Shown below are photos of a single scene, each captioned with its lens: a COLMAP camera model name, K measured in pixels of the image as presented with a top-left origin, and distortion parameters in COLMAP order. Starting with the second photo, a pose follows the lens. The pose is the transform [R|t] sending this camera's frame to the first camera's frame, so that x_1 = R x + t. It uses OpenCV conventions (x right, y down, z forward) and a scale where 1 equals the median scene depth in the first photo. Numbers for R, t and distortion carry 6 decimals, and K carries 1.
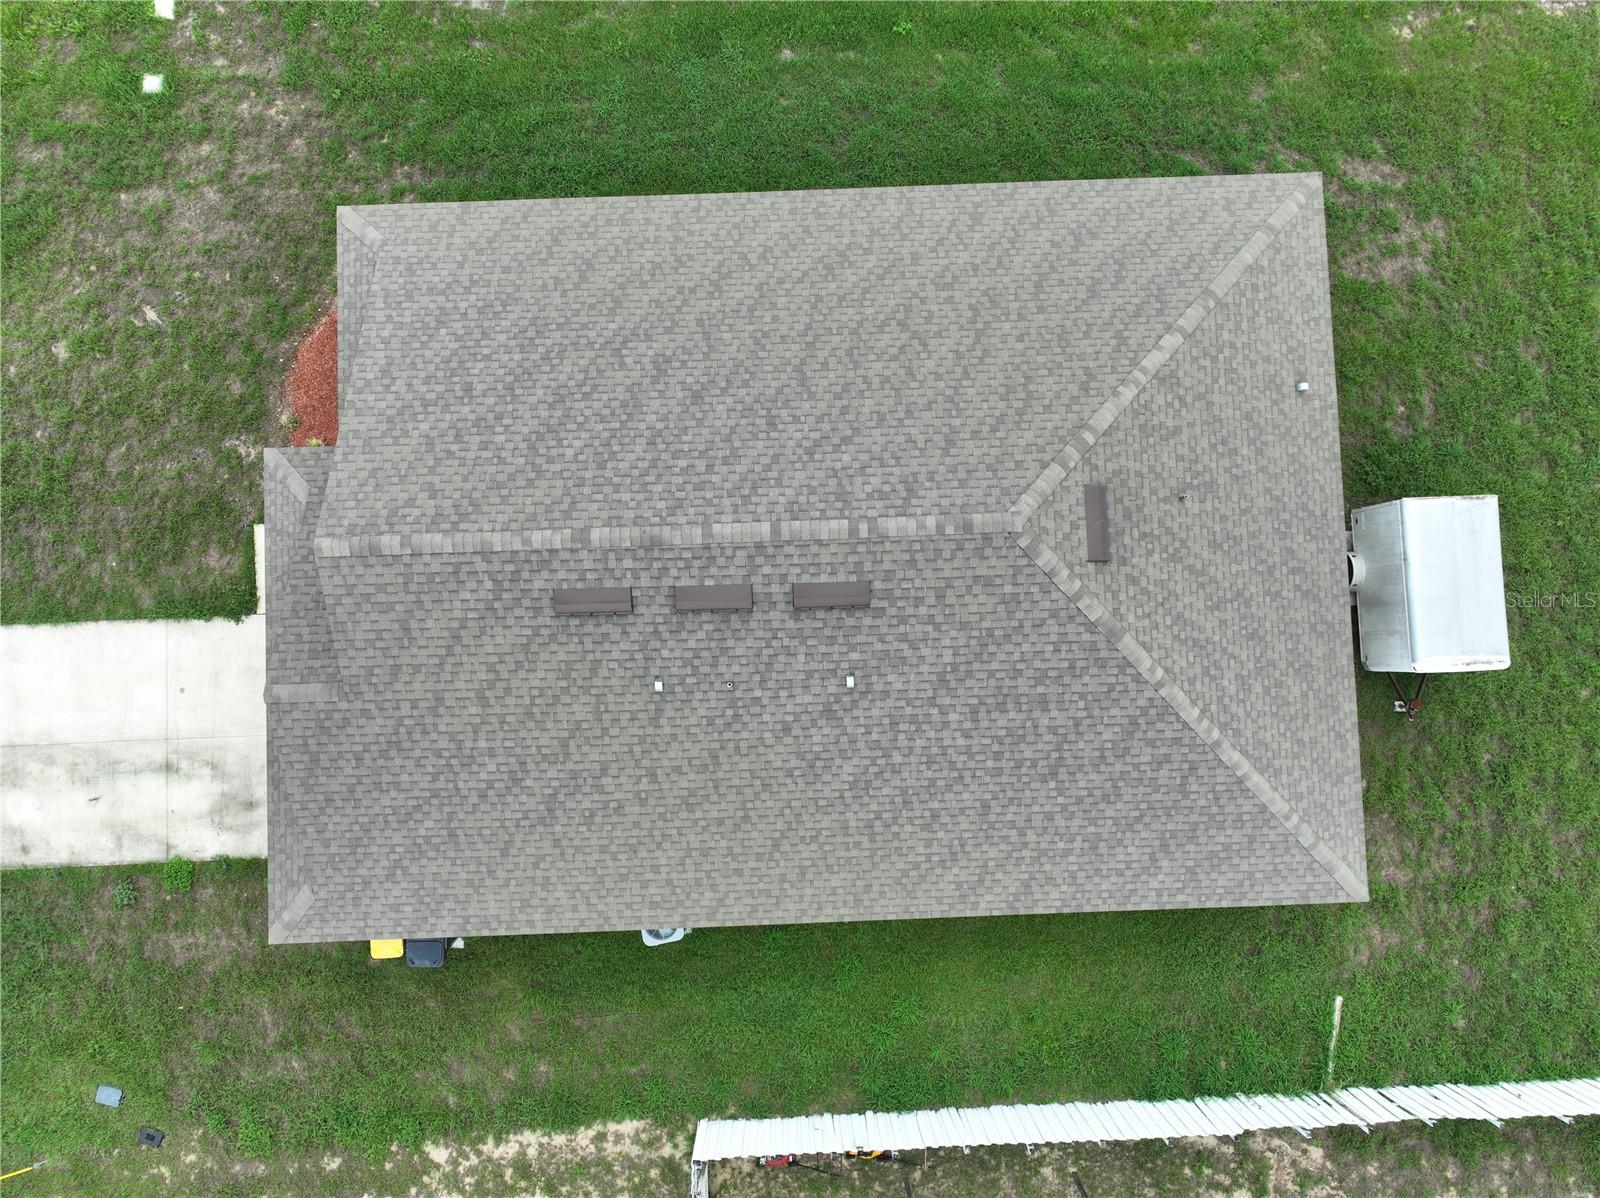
lens RADIAL K [[1131.6, 0, 798.7], [0, 1131.6, 597.4], [0, 0, 1]] dist [0.000411, 0.015063]
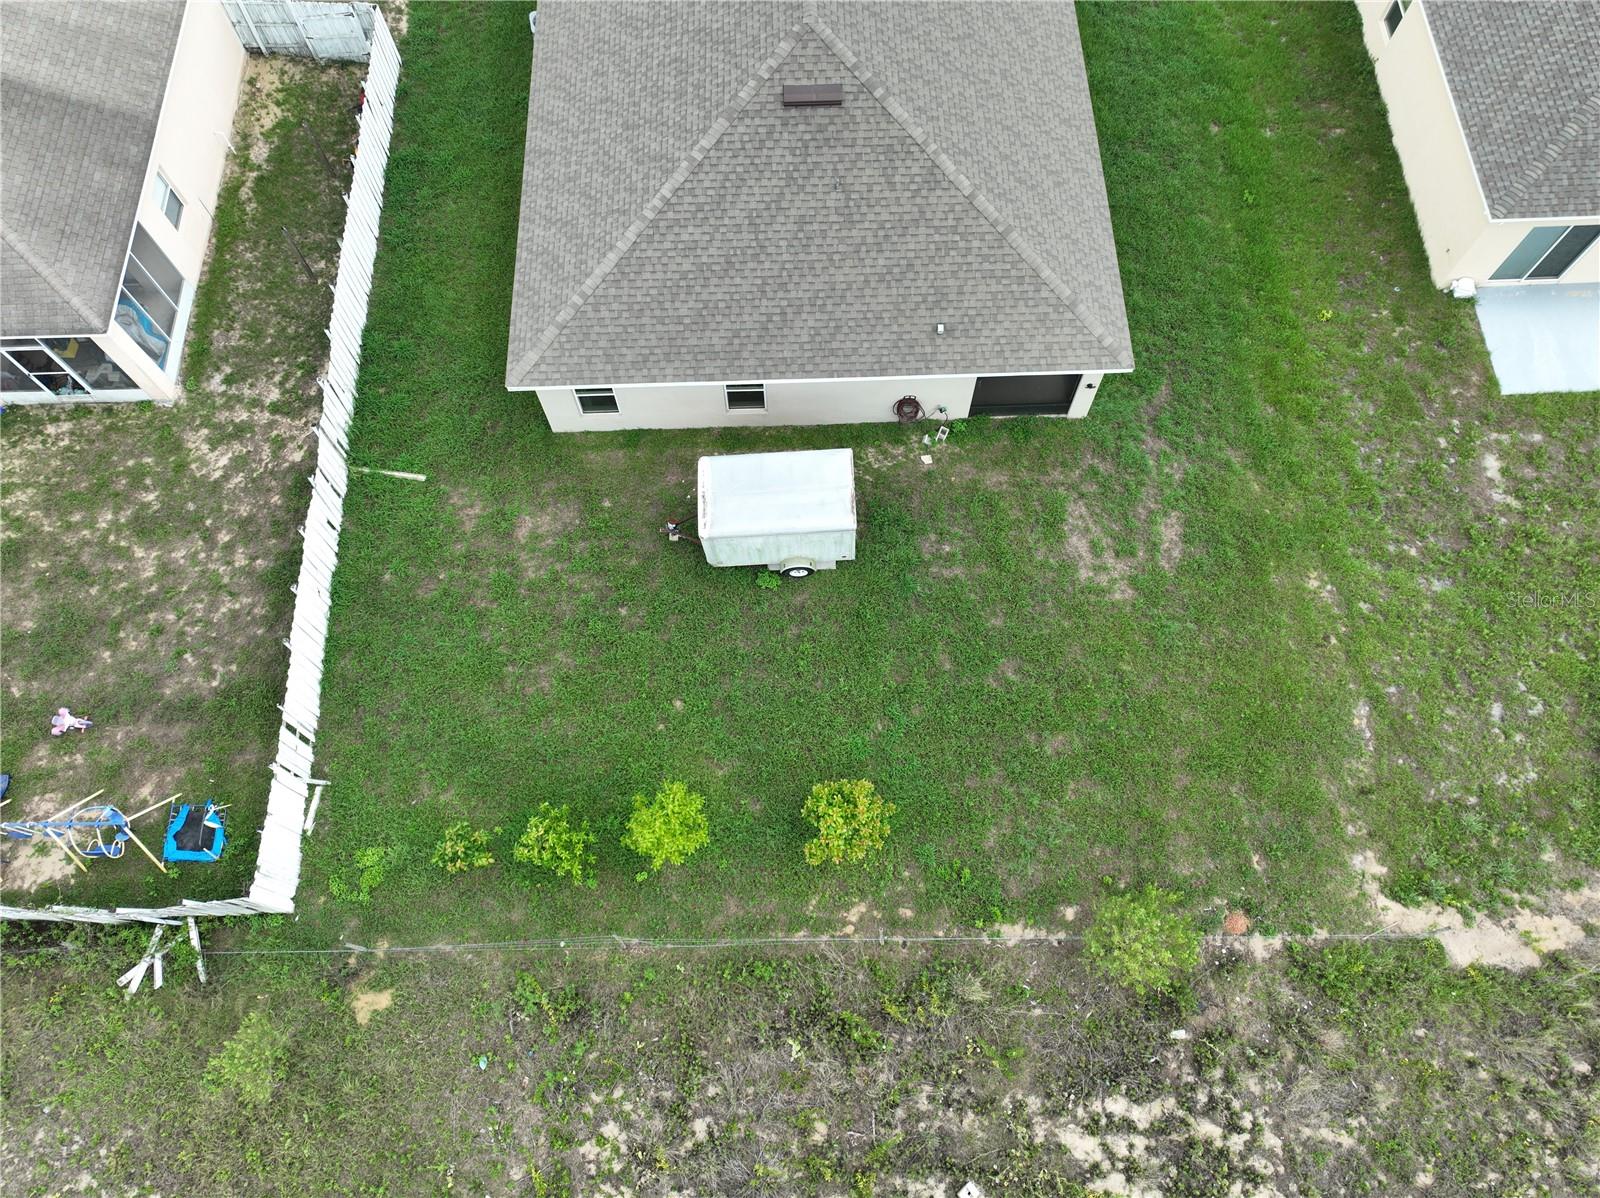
lens RADIAL K [[1131.6, 0, 804.7], [0, 1131.6, 601.0], [0, 0, 1]] dist [0.000411, 0.015063]
pose [[-0.007127, 0.921237, -0.388935, 1.045298], [-0.998006, 0.017843, 0.060550, -0.099706], [0.062721, 0.388591, 0.919273, 0.018859]]
